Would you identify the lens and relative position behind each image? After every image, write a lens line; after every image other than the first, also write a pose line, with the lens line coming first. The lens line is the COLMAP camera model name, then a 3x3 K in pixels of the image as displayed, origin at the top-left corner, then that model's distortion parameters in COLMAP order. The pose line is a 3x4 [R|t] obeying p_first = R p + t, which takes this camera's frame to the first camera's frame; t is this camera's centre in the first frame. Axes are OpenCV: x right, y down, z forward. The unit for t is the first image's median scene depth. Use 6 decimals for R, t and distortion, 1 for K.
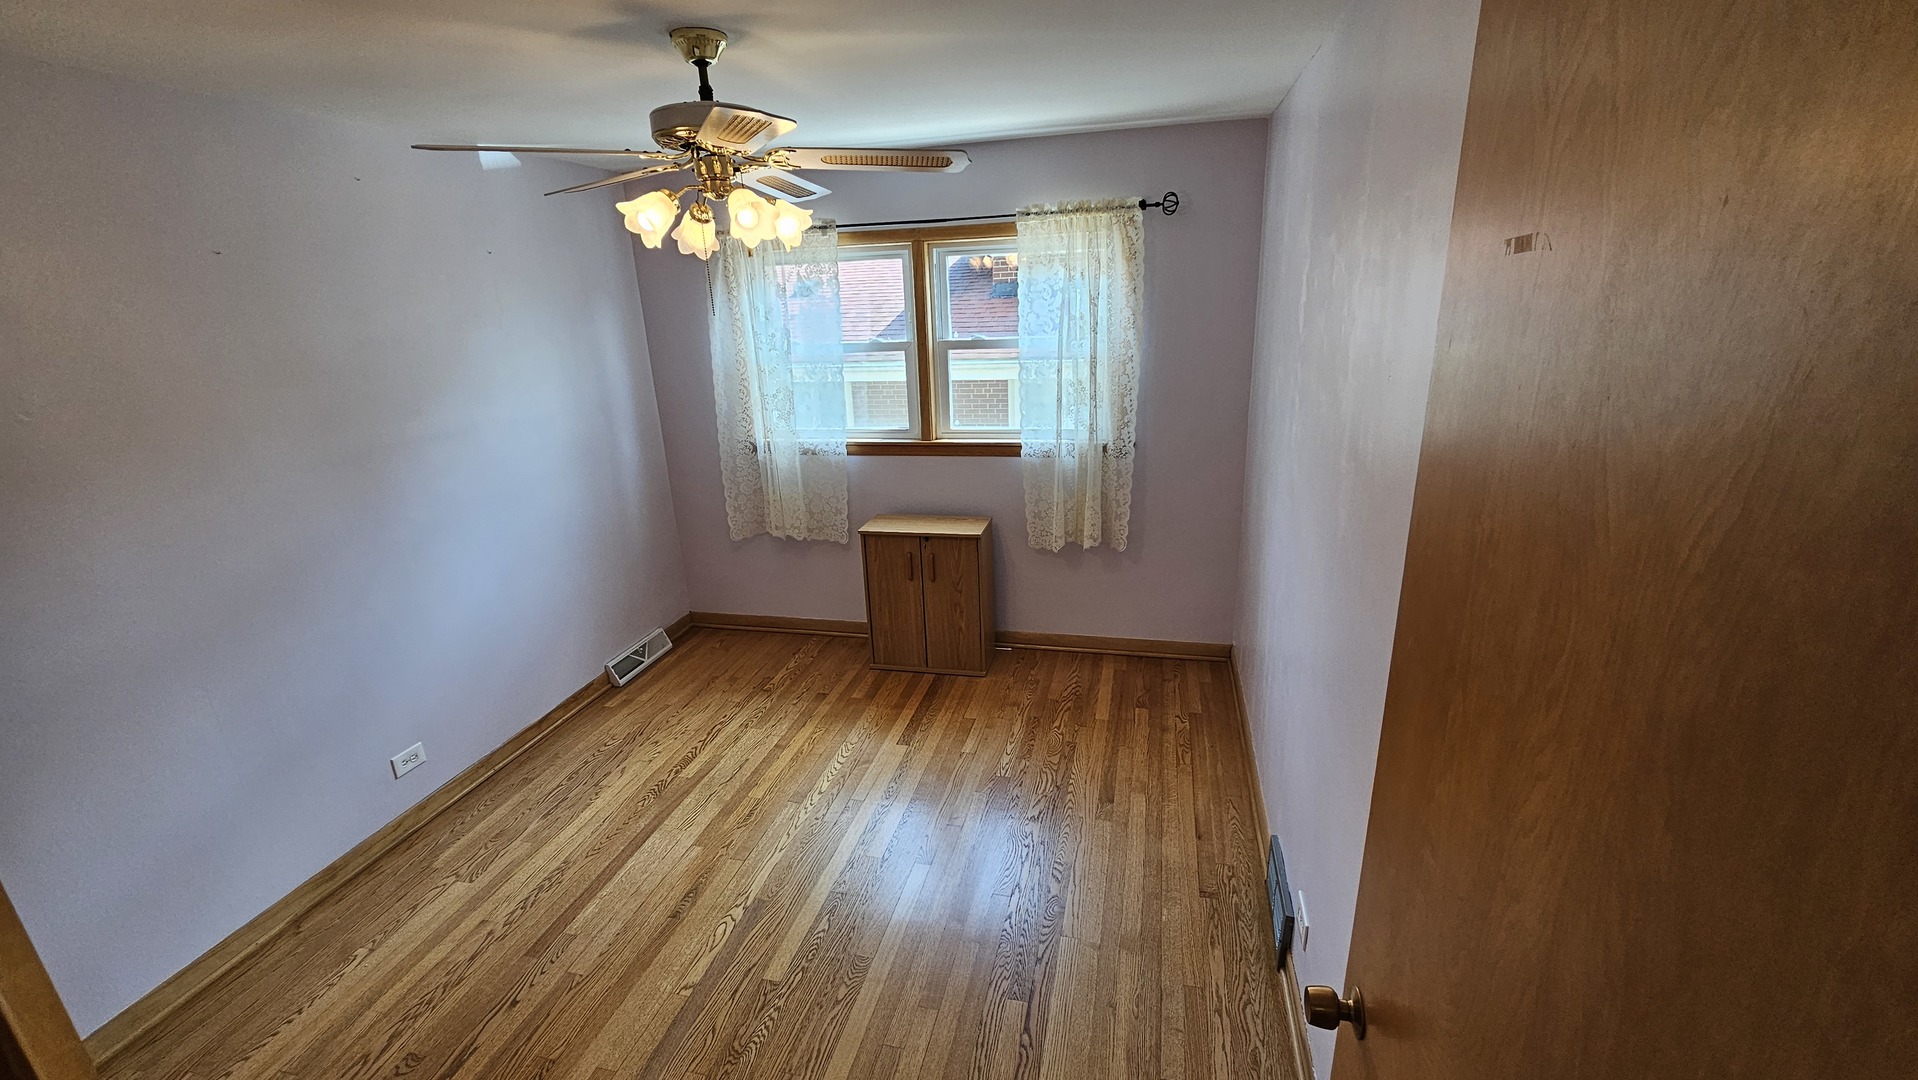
lens RADIAL K [[780.8, 0, 978.1], [0, 780.8, 566.9], [0, 0, 1]] dist [-0.001412, -0.001290]
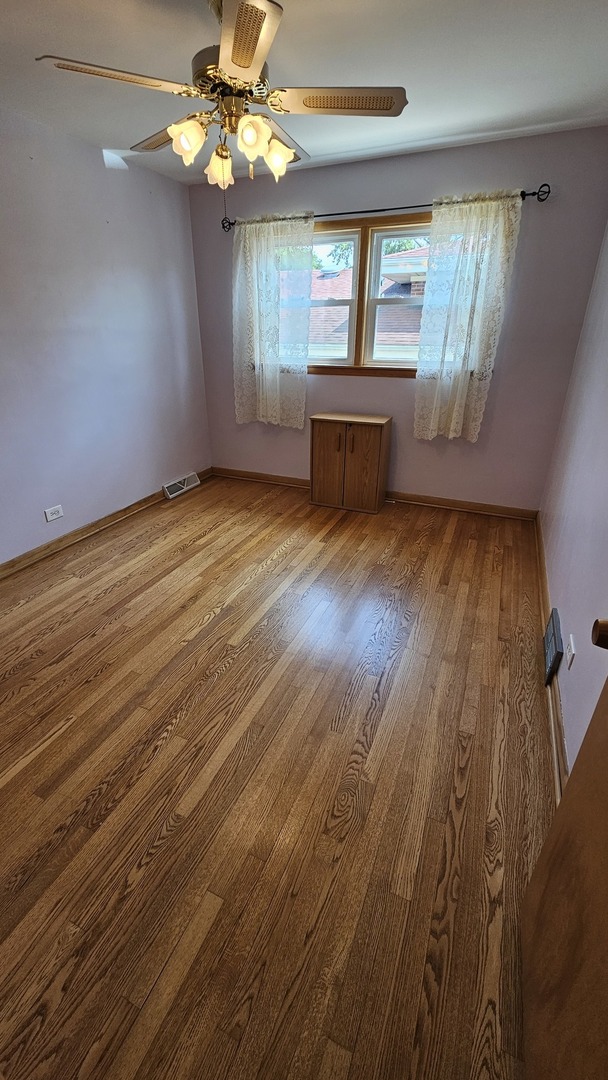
lens RADIAL K [[439.7, 0, 308.3], [0, 439.7, 543.6], [0, 0, 1]] dist [-0.001412, -0.001290]
pose [[0.982469, 0.112665, -0.148528, 0.015506], [-0.094111, 0.987488, 0.126532, 0.130828], [0.160925, -0.110336, 0.980780, 0.078310]]
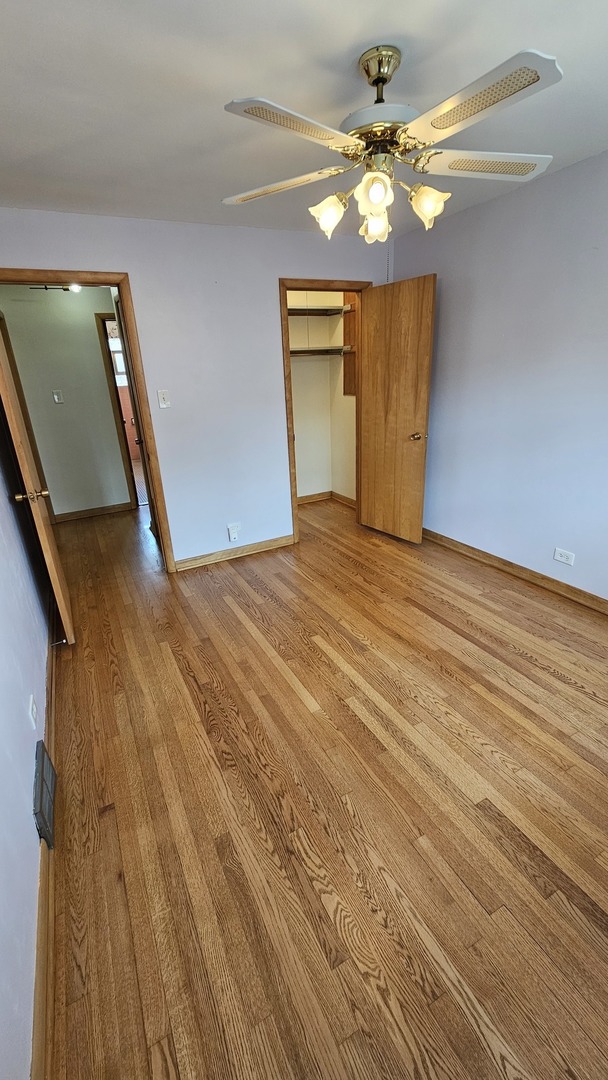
lens RADIAL K [[439.7, 0, 295.0], [0, 439.7, 533.0], [0, 0, 1]] dist [-0.001412, -0.001290]
pose [[-0.766722, 0.298735, -0.568239, 0.281312], [-0.136304, 0.789203, 0.598815, -0.303465], [0.627343, 0.536578, -0.564380, 1.137120]]
